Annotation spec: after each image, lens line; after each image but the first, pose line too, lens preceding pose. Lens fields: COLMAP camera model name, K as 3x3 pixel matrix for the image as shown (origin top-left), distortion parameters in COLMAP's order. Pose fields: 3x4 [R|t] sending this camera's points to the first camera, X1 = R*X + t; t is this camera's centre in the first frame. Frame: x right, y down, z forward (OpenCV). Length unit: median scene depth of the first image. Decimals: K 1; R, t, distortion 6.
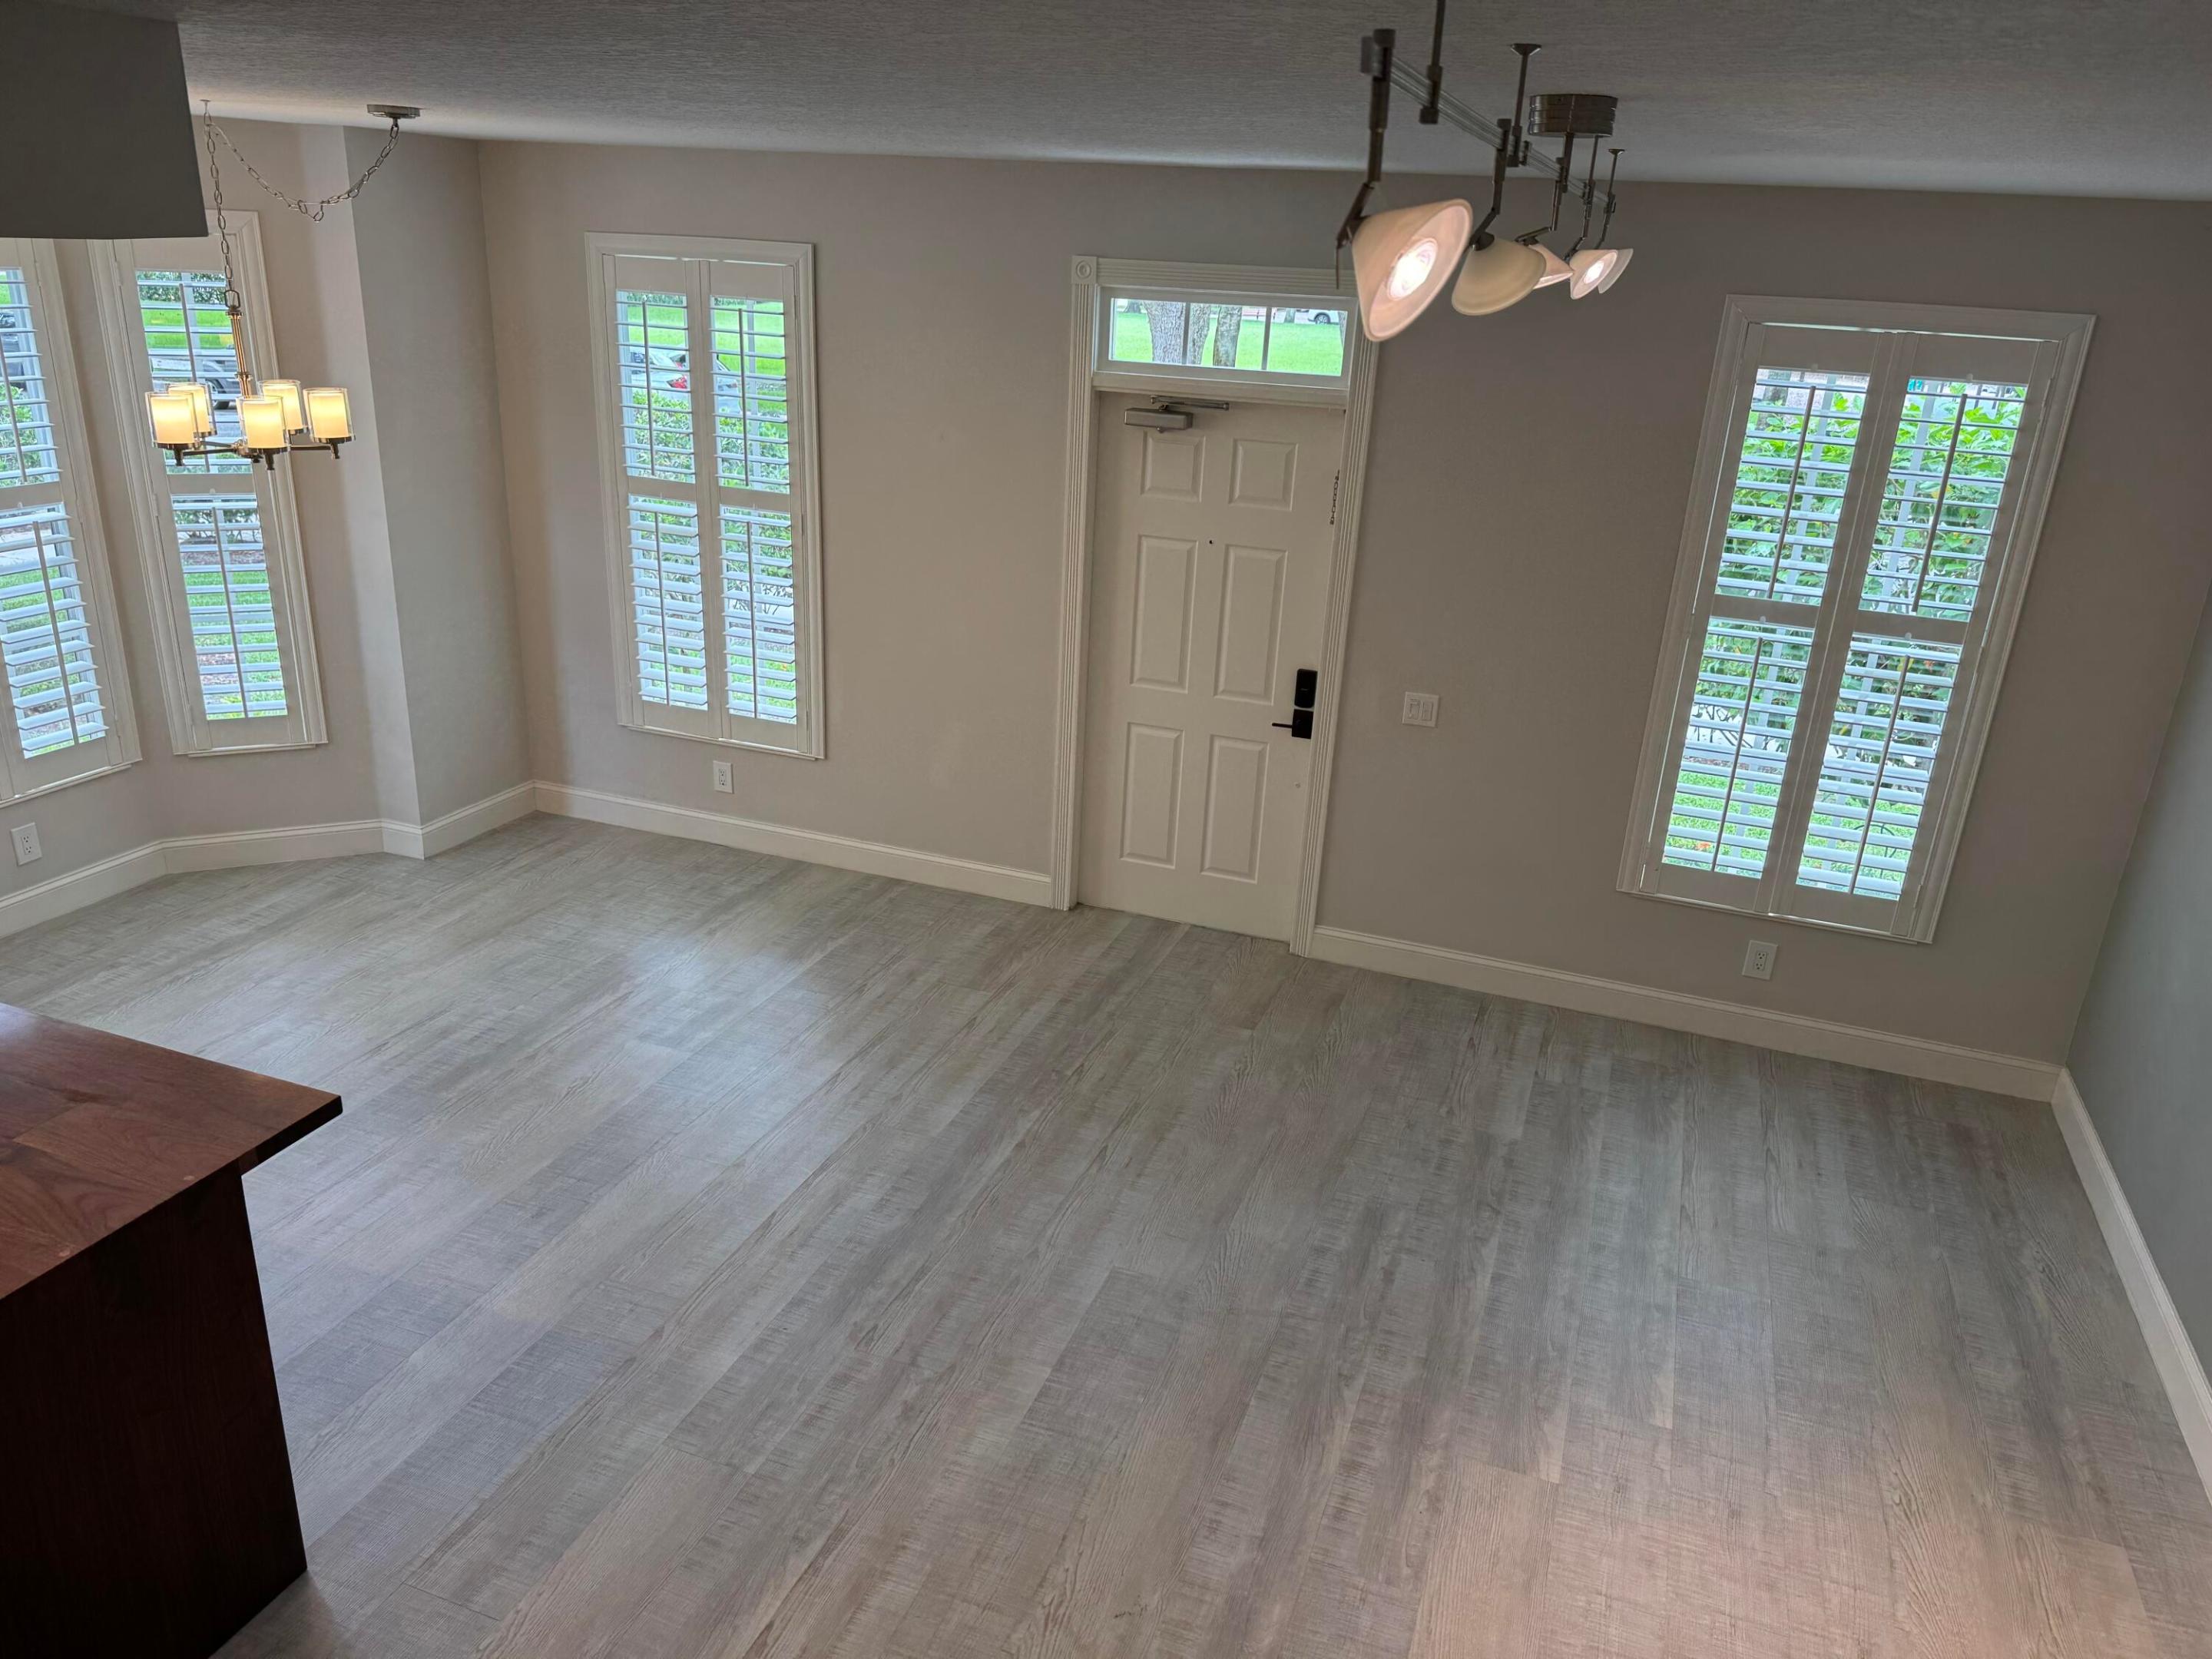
lens RADIAL K [[1552.7, 0, 1106.0], [0, 1552.7, 829.5], [0, 0, 1]] dist [0.125402, -0.185775]
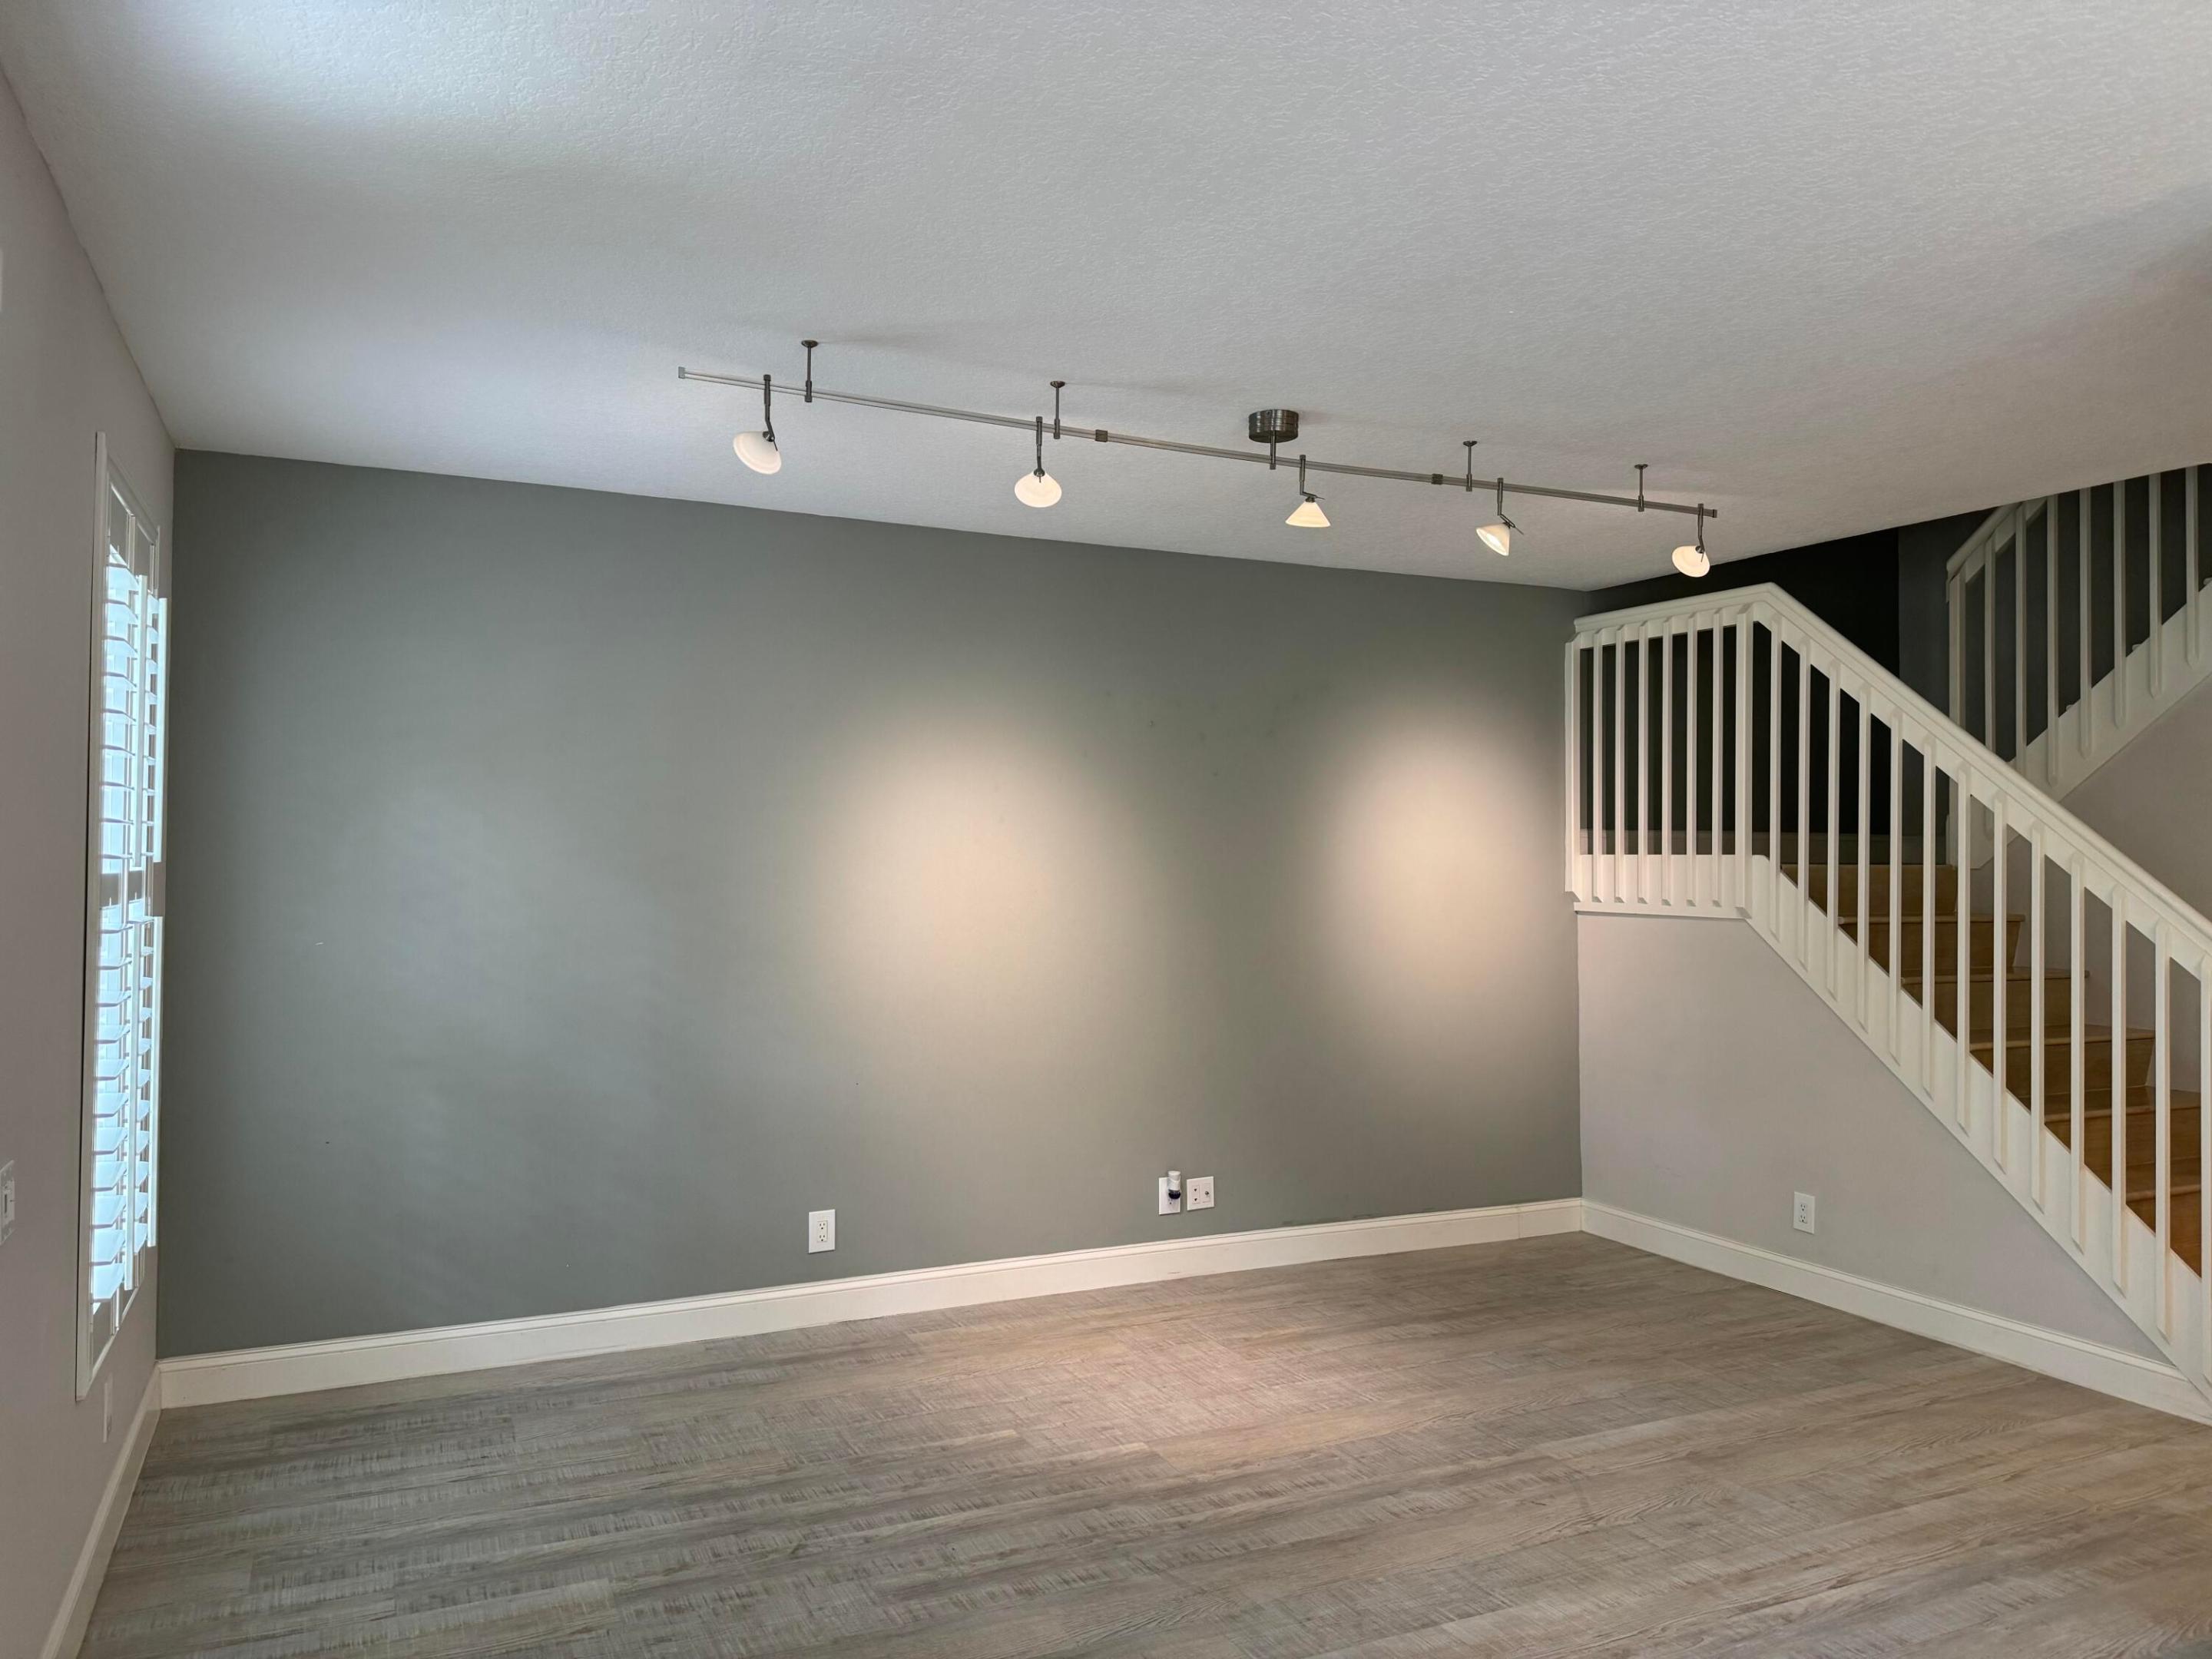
lens RADIAL K [[1574.9, 0, 1109.8], [0, 1574.9, 780.8], [0, 0, 1]] dist [0.003152, 0.006883]
pose [[-0.715285, -0.023078, 0.698452, -0.334709], [0.204588, 0.948750, 0.240867, -0.232329], [-0.668215, 0.315183, -0.673905, 1.039479]]
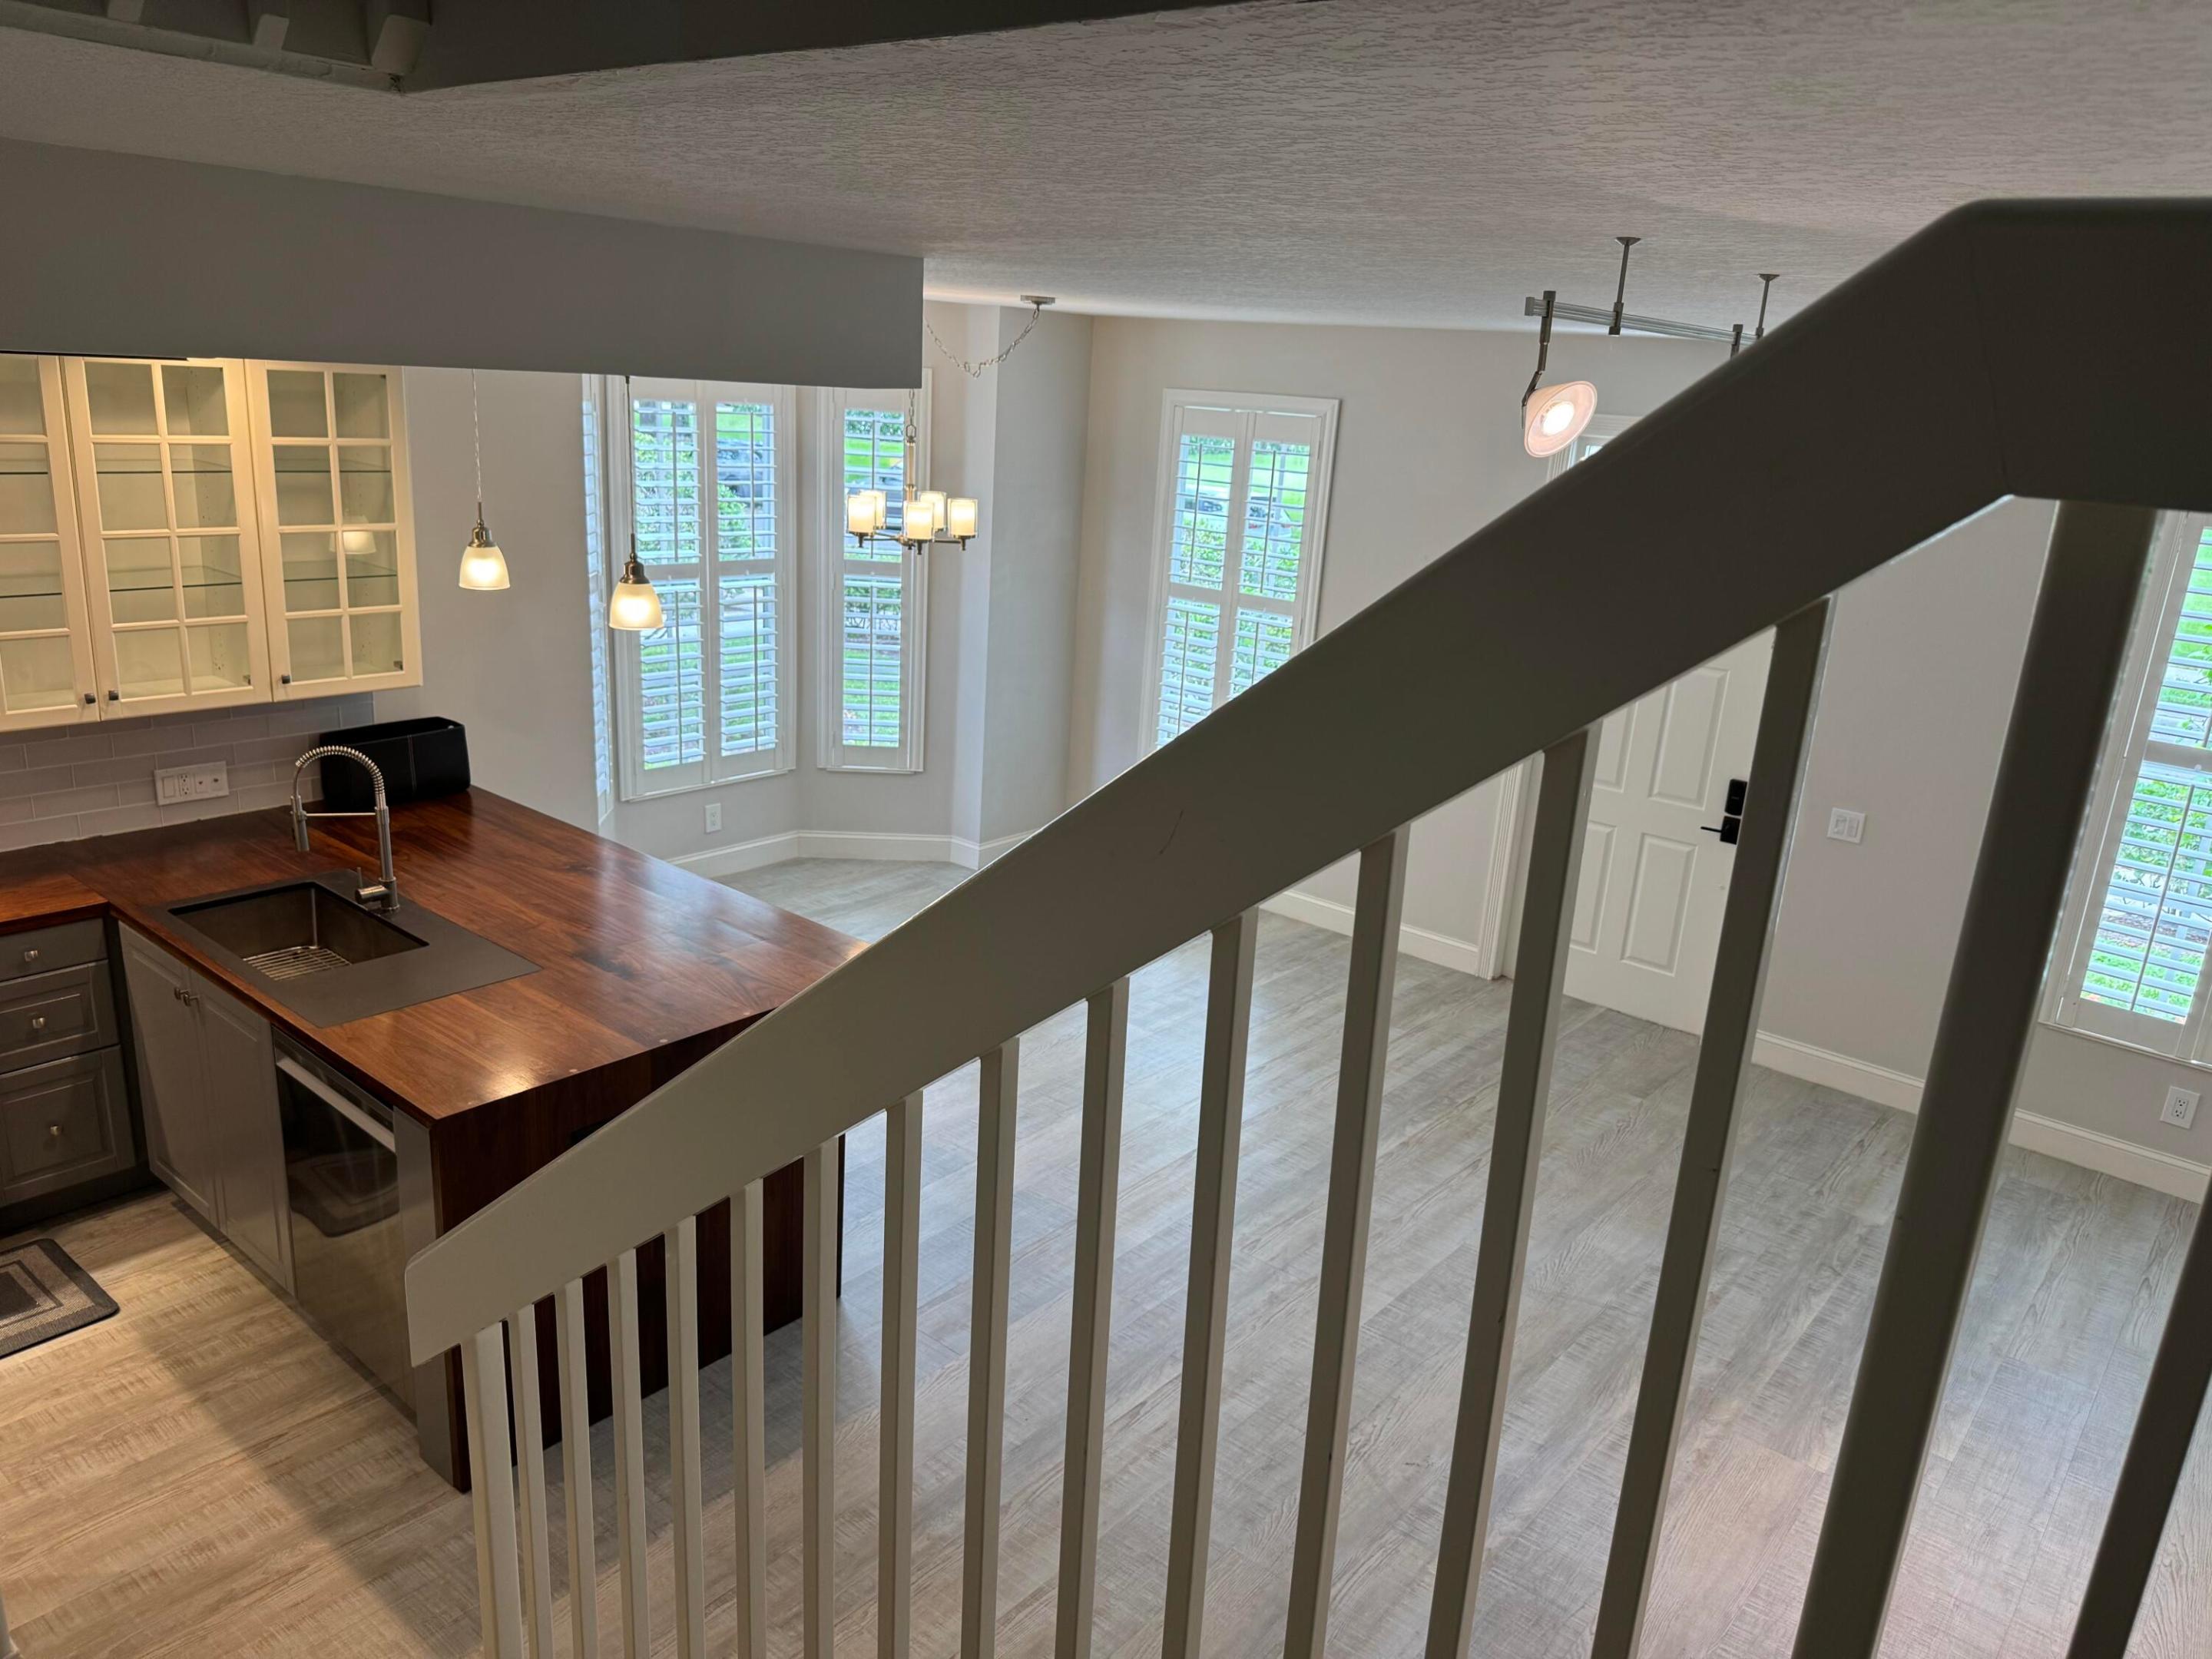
lens RADIAL K [[1551.6, 0, 1106.0], [0, 1551.6, 829.5], [0, 0, 1]] dist [0.044662, -0.061099]
pose [[0.940802, 0.106434, -0.321813, 0.068902], [-0.134575, 0.988674, -0.066434, 0.062578], [0.311097, 0.105809, 0.944470, -0.160947]]
